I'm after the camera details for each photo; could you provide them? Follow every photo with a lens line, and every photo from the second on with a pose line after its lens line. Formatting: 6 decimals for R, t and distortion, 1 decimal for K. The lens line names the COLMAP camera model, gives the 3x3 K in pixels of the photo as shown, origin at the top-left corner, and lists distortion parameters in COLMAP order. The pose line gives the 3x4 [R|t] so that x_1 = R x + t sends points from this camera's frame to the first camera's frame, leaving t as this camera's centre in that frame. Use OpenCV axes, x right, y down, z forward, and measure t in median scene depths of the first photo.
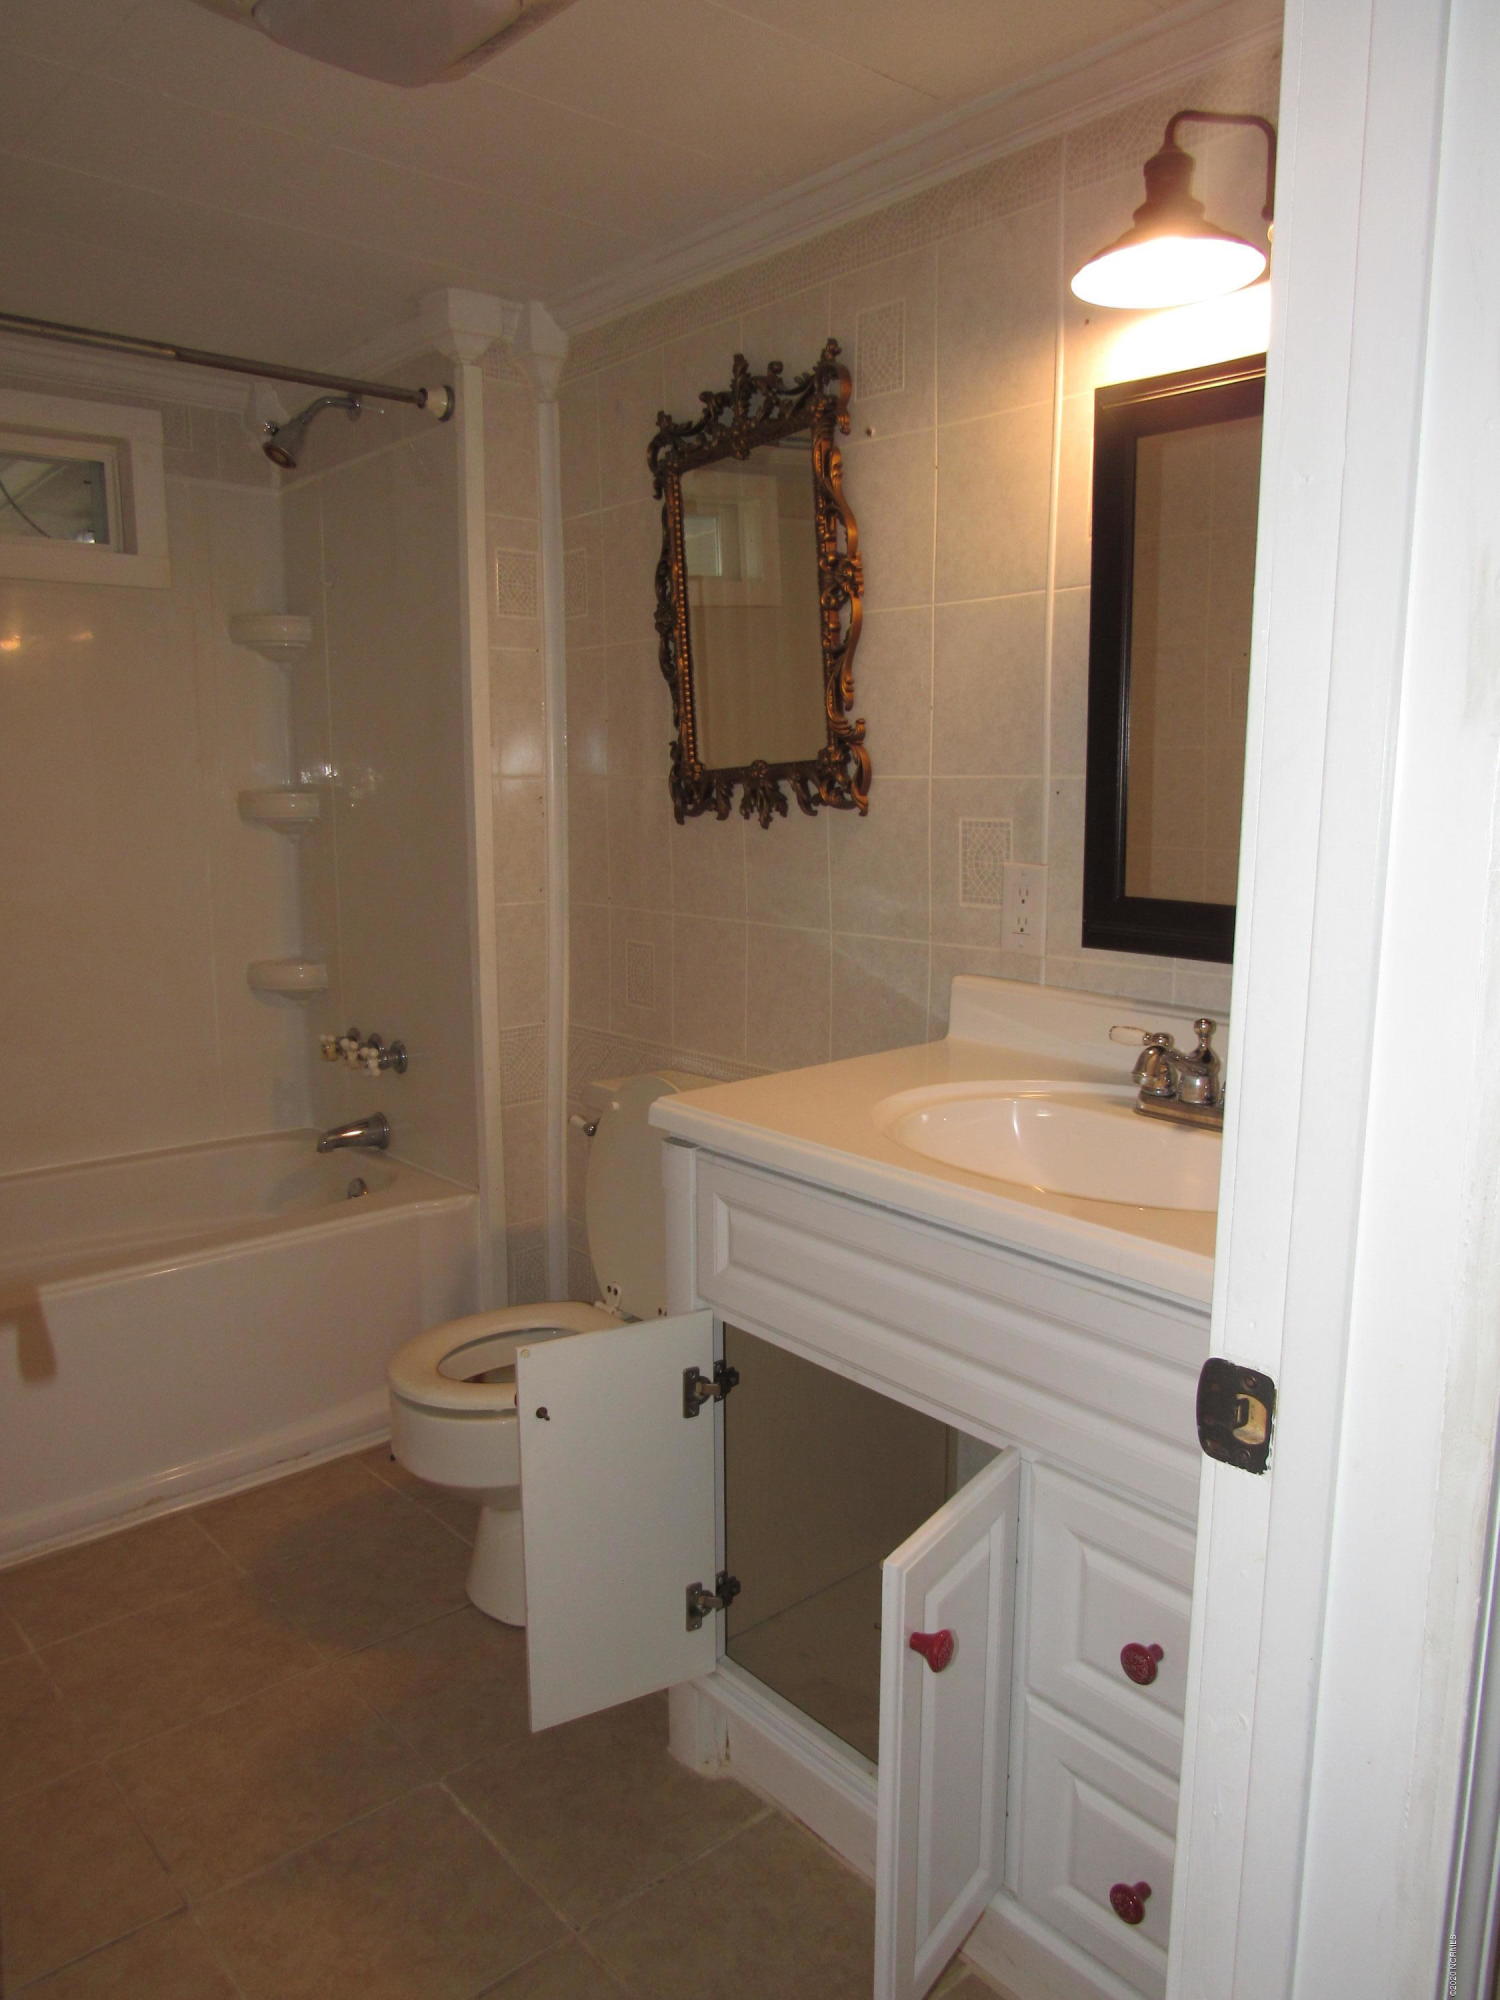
lens RADIAL K [[1418.6, 0, 750.0], [0, 1418.6, 1000.0], [0, 0, 1]] dist [-0.040884, 0.016584]
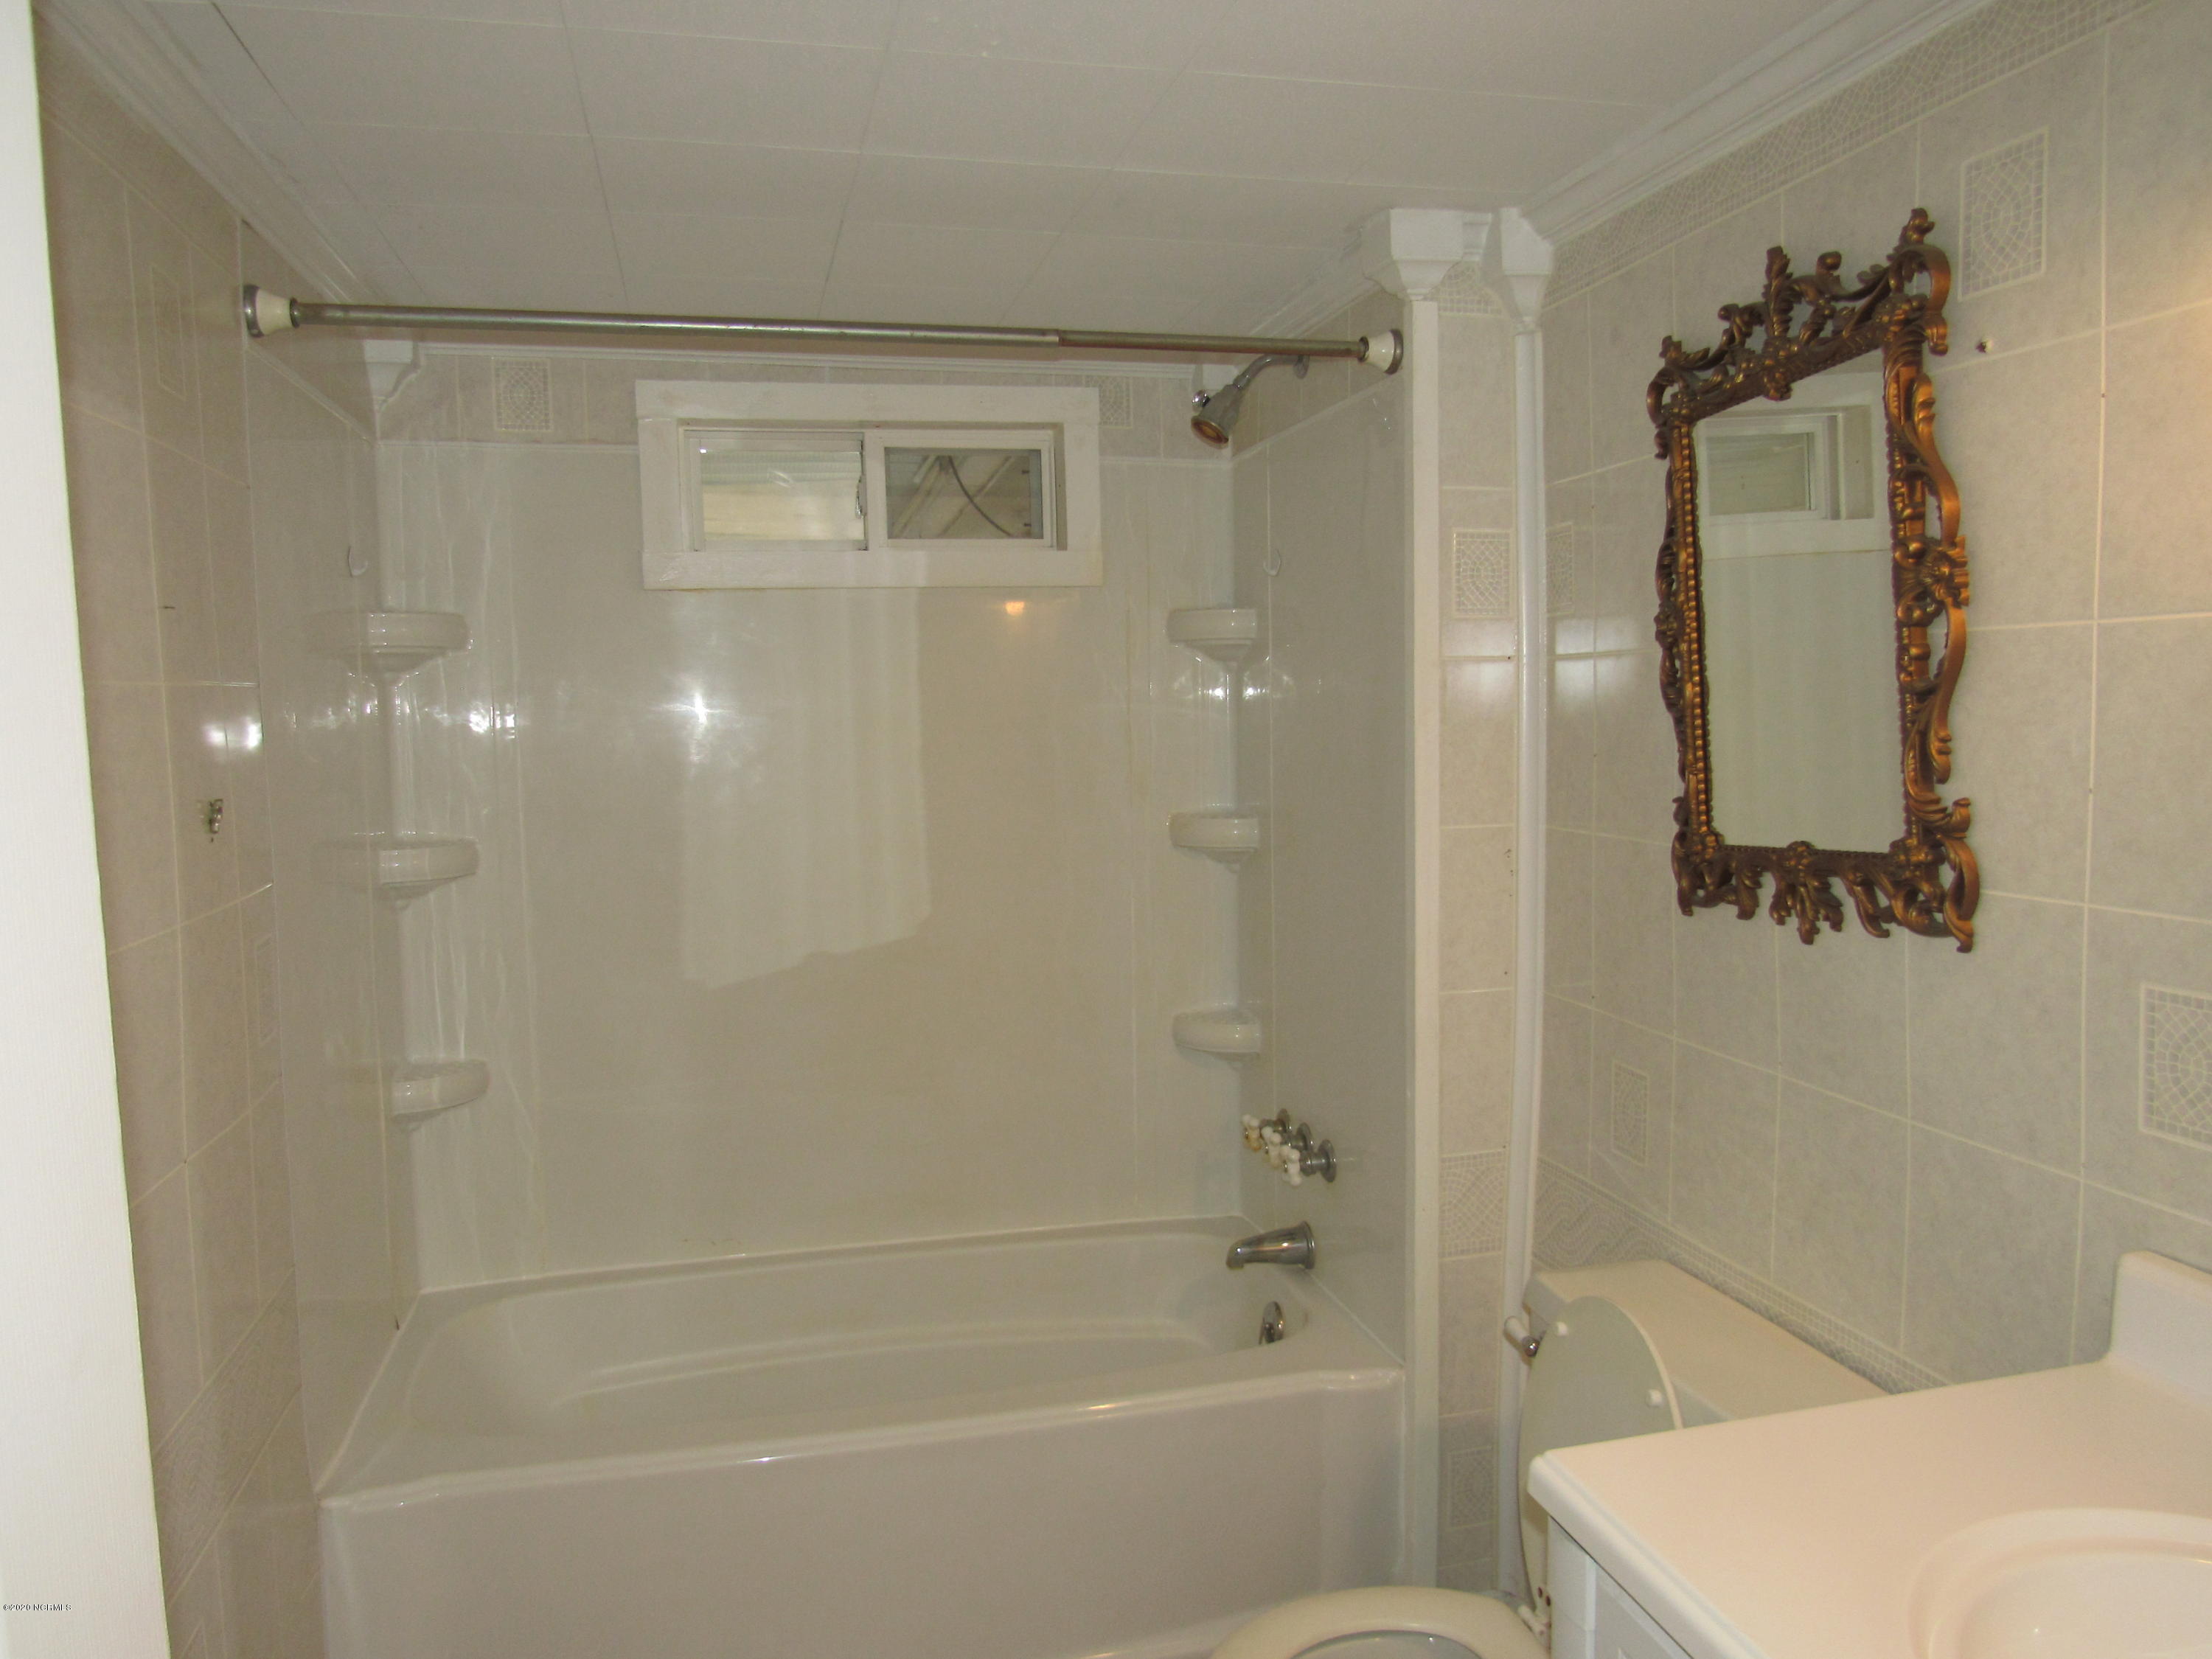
lens RADIAL K [[1569.0, 0, 1093.5], [0, 1569.0, 828.4], [0, 0, 1]] dist [-0.040884, 0.016584]
pose [[0.882303, 0.022592, -0.470140, 0.055546], [-0.056835, 0.996653, -0.058767, -0.110987], [0.467239, 0.078570, 0.880633, 0.199912]]
